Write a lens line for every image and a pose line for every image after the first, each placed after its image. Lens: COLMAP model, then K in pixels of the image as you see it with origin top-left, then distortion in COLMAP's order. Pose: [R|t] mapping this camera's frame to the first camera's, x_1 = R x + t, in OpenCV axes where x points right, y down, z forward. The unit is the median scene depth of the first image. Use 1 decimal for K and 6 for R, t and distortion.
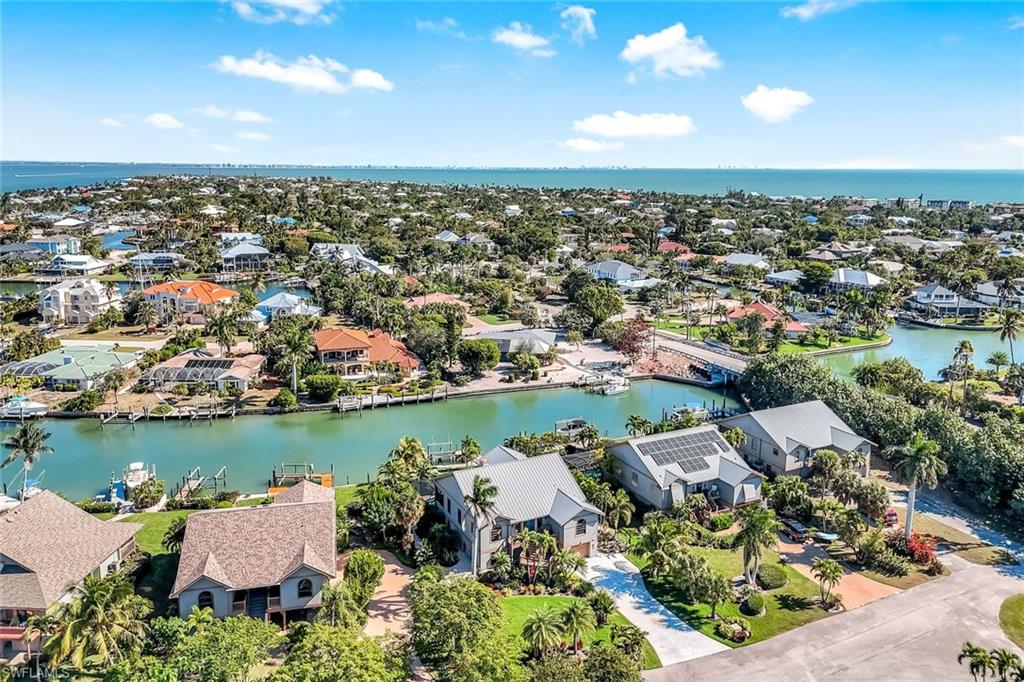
lens RADIAL K [[757.8, 0, 511.2], [0, 757.8, 305.4], [0, 0, 1]] dist [0.030333, -0.002959]
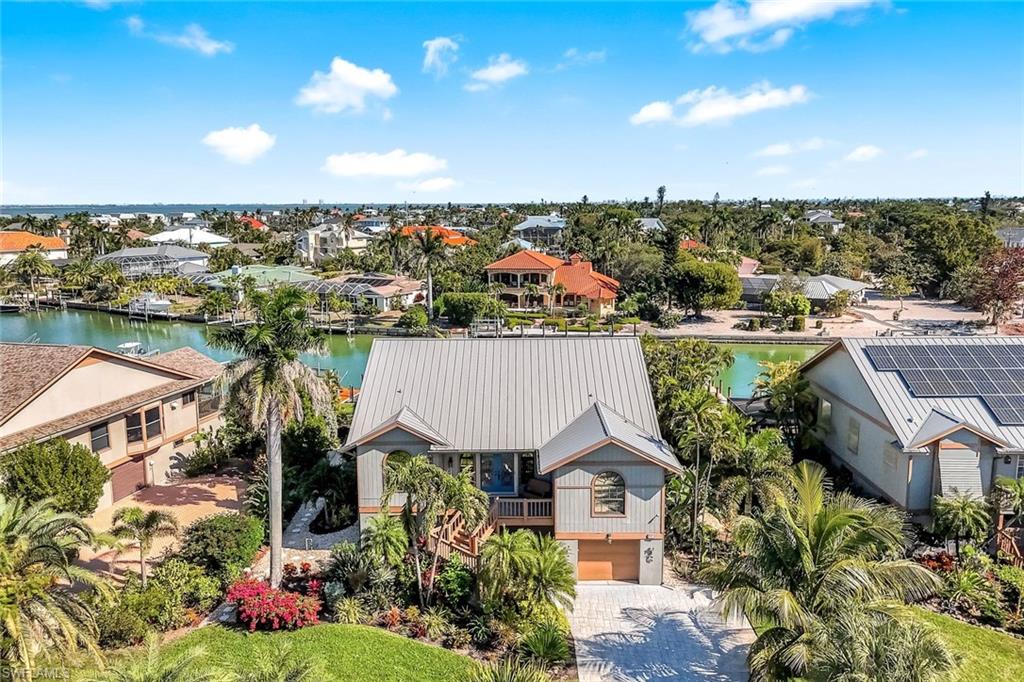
lens RADIAL K [[762.4, 0, 512.0], [0, 762.4, 341.0], [0, 0, 1]] dist [0.115617, -0.147182]
pose [[0.883737, 0.068392, -0.462959, 0.119396], [-0.071831, 0.997364, 0.010223, 0.118658], [0.462438, 0.024220, 0.886321, 0.351813]]
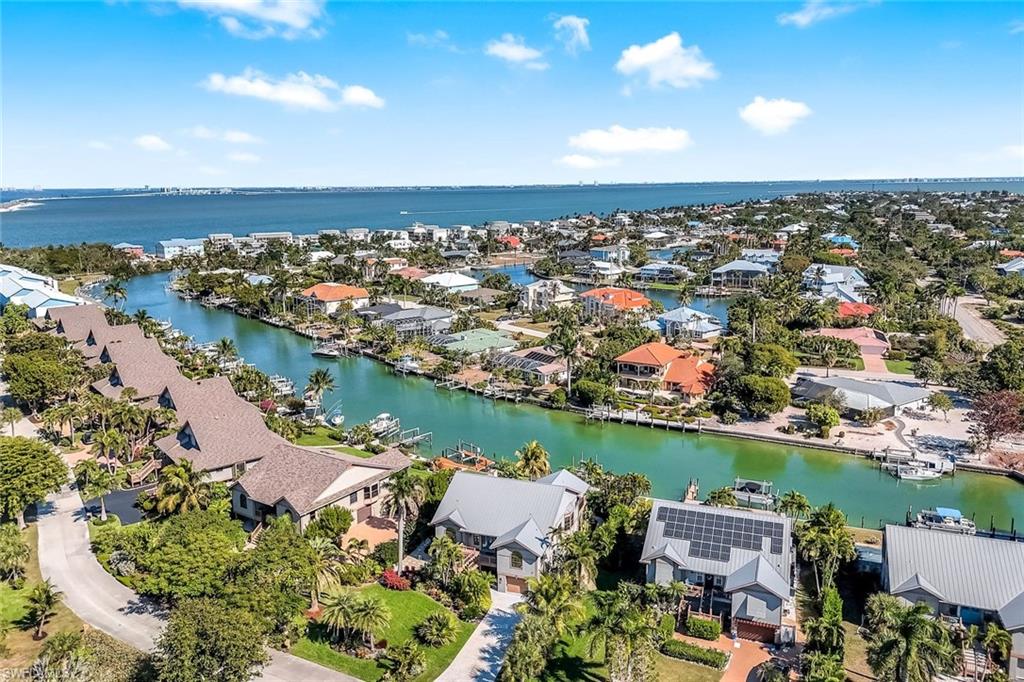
lens RADIAL K [[762.4, 0, 512.0], [0, 762.4, 341.0], [0, 0, 1]] dist [0.115617, -0.147182]
pose [[0.669857, 0.135985, -0.729932, 0.413533], [-0.120246, 0.989976, 0.074081, -0.028315], [0.732689, 0.038148, 0.679494, 0.178915]]
